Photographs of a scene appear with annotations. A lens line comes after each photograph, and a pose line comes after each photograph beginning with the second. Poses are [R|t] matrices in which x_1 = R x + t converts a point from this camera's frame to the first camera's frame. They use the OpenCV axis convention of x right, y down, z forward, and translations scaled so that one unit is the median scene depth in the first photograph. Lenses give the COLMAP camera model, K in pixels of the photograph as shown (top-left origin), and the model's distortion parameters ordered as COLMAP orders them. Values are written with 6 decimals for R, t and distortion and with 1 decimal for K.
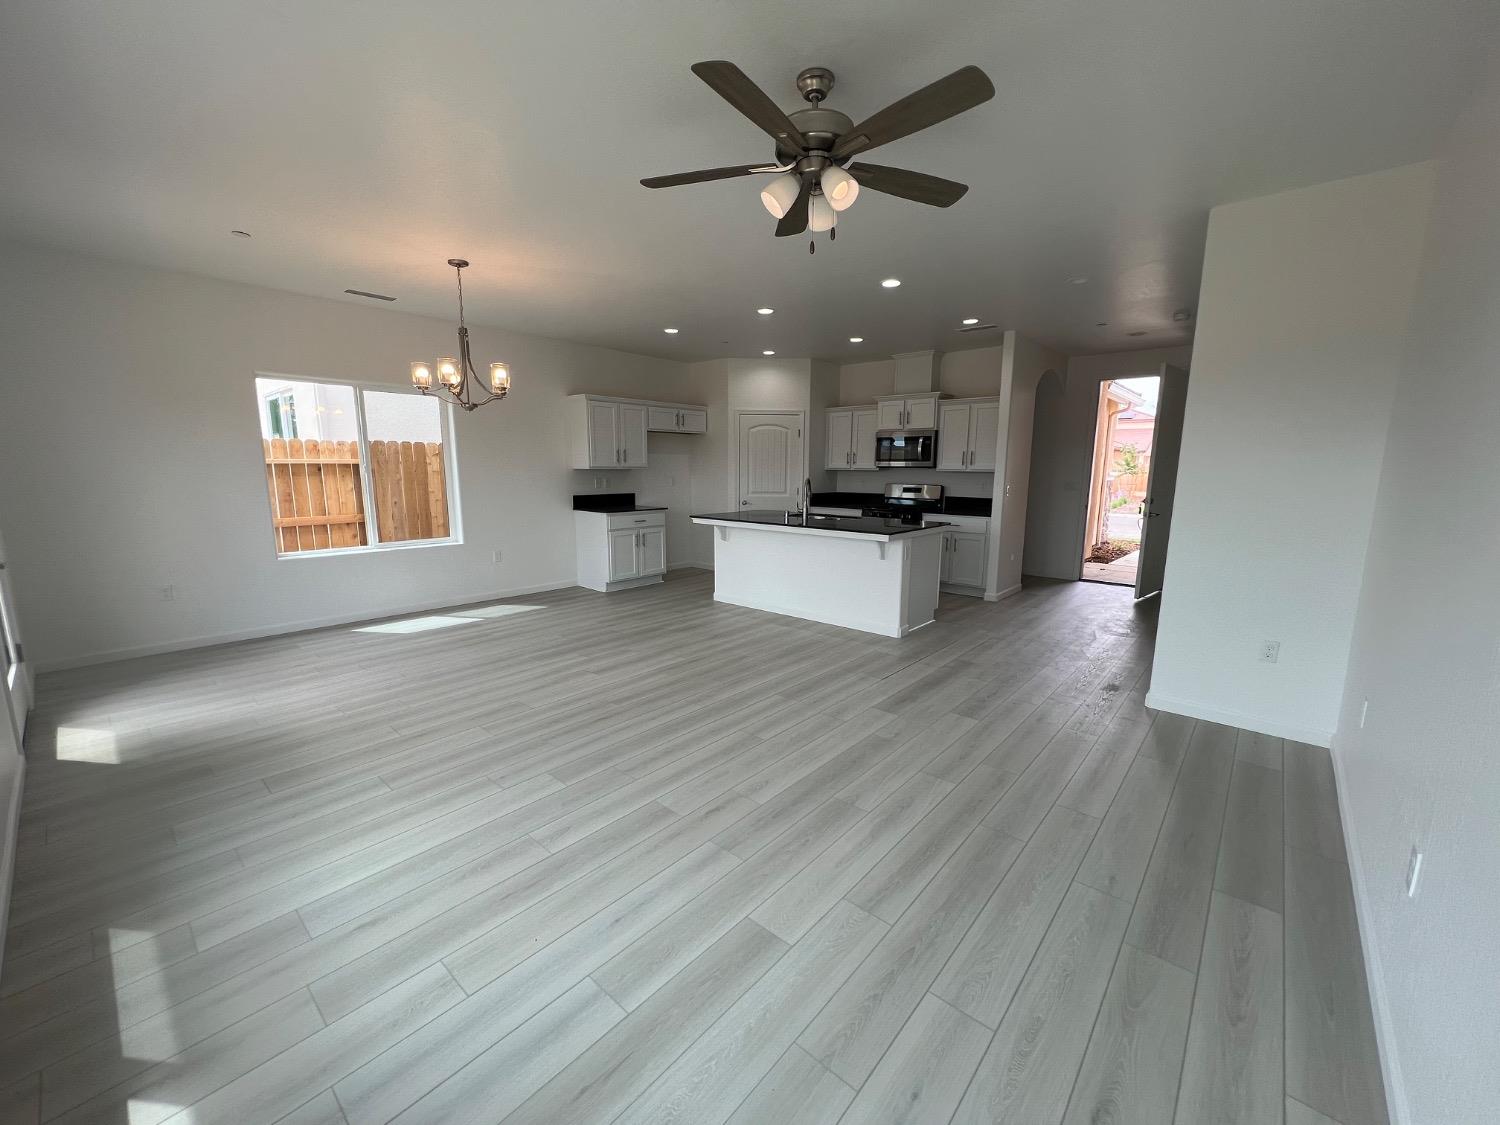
lens RADIAL K [[598.8, 0, 752.6], [0, 598.8, 568.8], [0, 0, 1]] dist [0.001691, -0.000247]
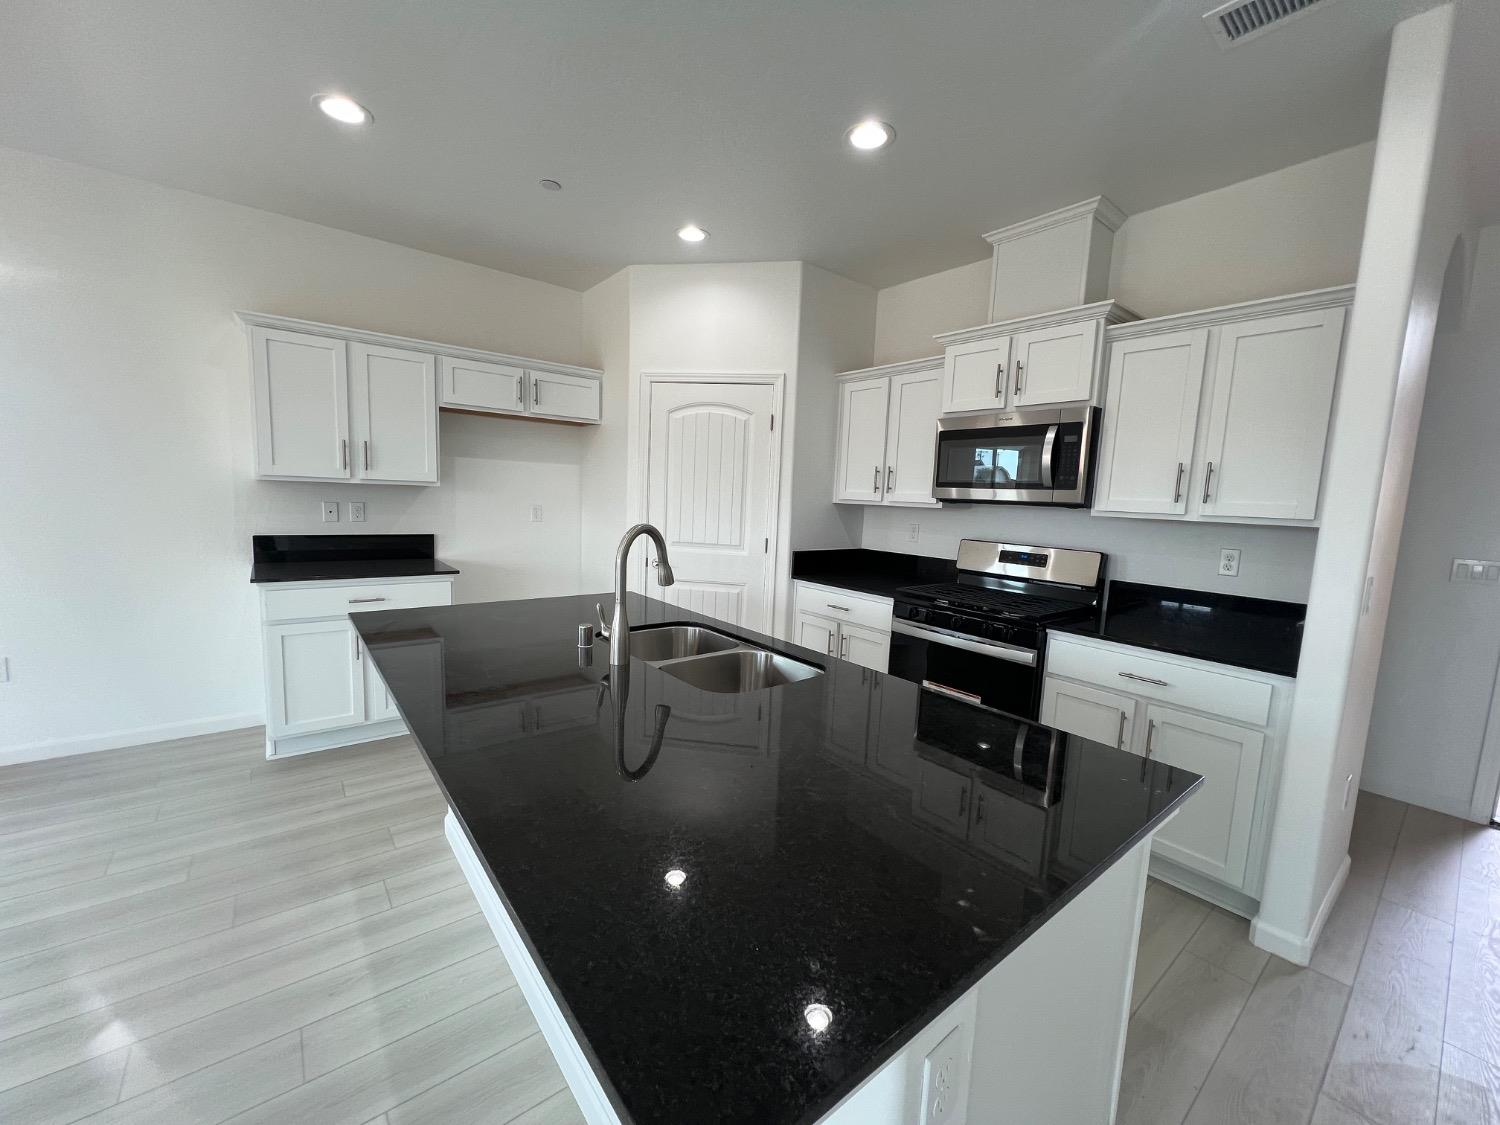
lens RADIAL K [[598.8, 0, 752.6], [0, 598.8, 568.8], [0, 0, 1]] dist [0.001691, -0.000247]
pose [[0.983733, 0.056116, -0.170647, 0.165655], [-0.065201, 0.996712, -0.048108, -0.099382], [0.167386, 0.058452, 0.984157, 0.603907]]
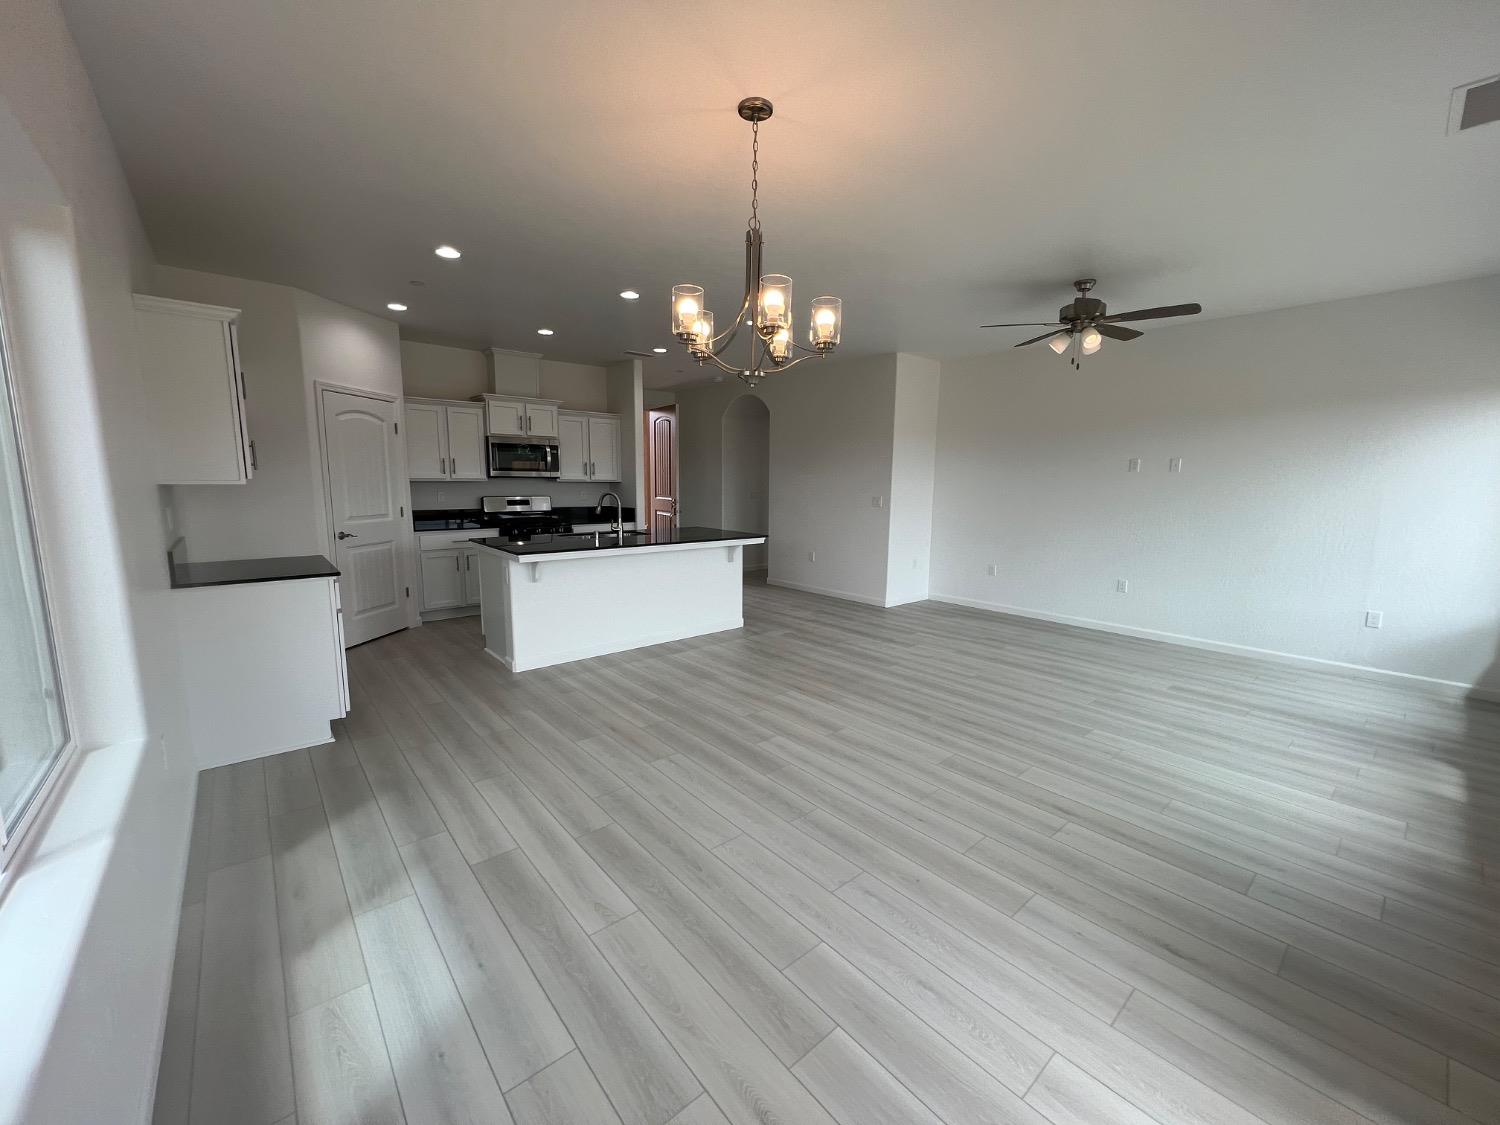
lens RADIAL K [[599.4, 0, 751.1], [0, 599.4, 567.9], [0, 0, 1]] dist [0.001677, 0.000312]
pose [[0.145344, -0.150458, 0.977874, -0.628023], [0.160038, 0.978929, 0.126833, -0.101133], [-0.976352, 0.138062, 0.166360, 0.562083]]
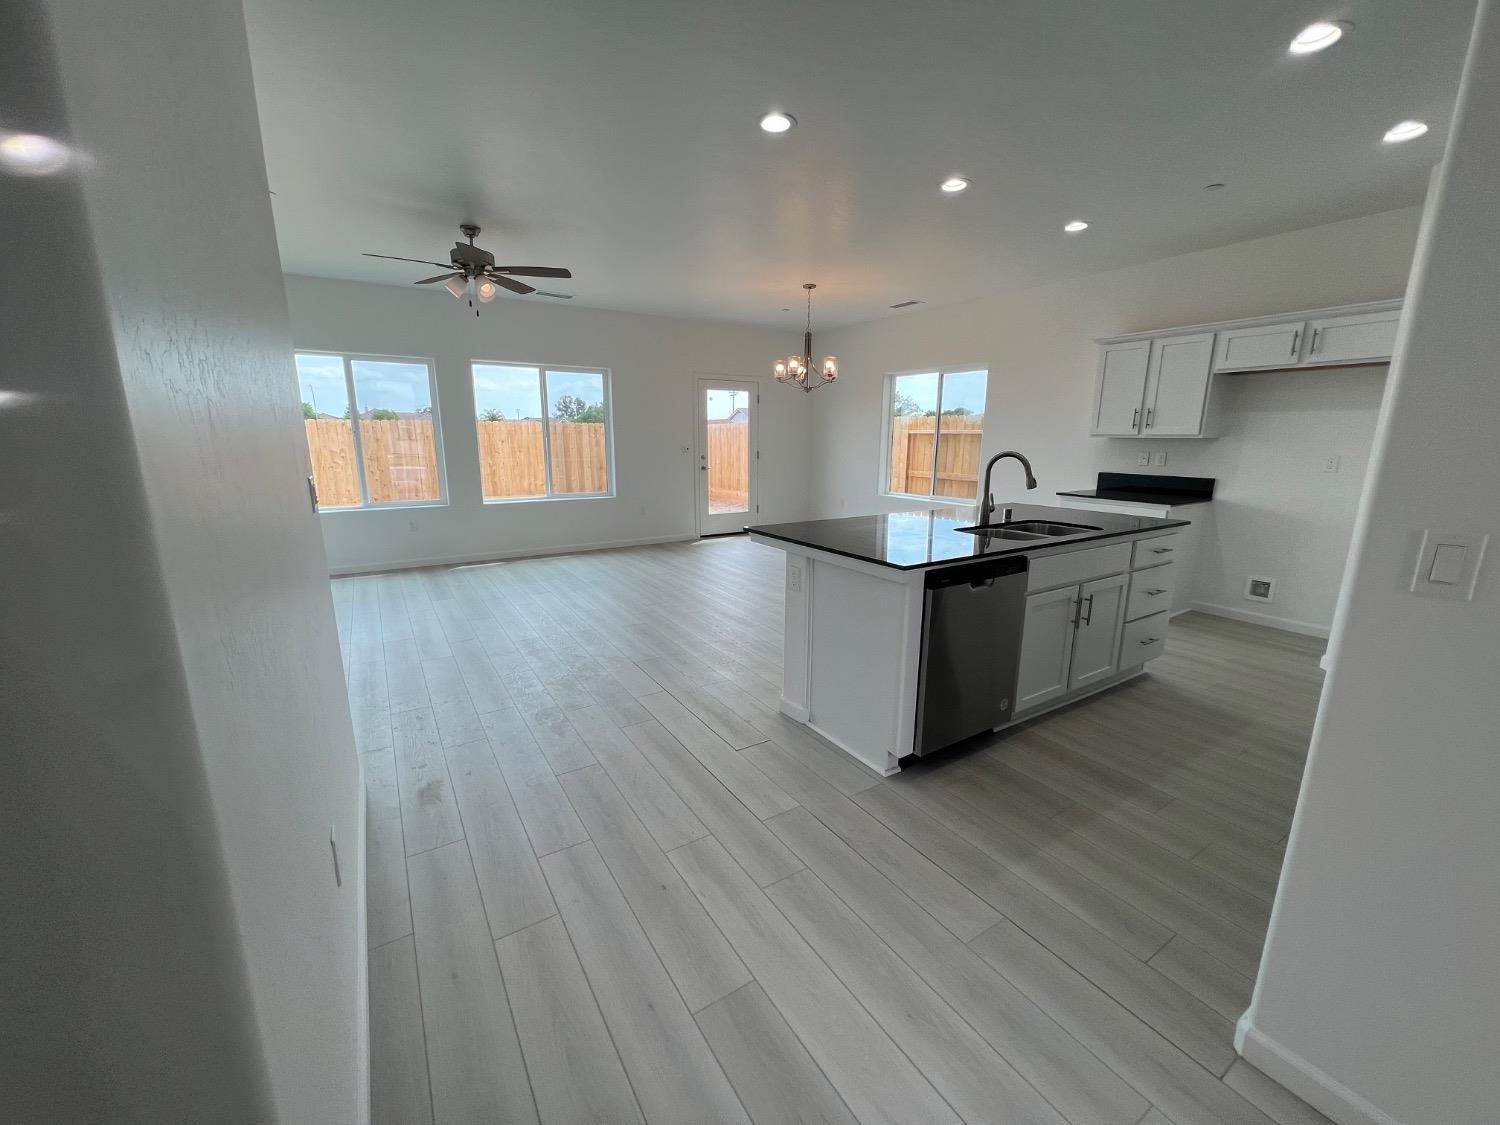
lens RADIAL K [[599.4, 0, 751.1], [0, 599.4, 567.9], [0, 0, 1]] dist [0.001677, 0.000312]
pose [[-0.280316, 0.201389, -0.938544, 0.577457], [-0.169036, 0.952109, 0.254786, -0.126548], [0.944907, 0.230068, -0.232849, 0.781184]]
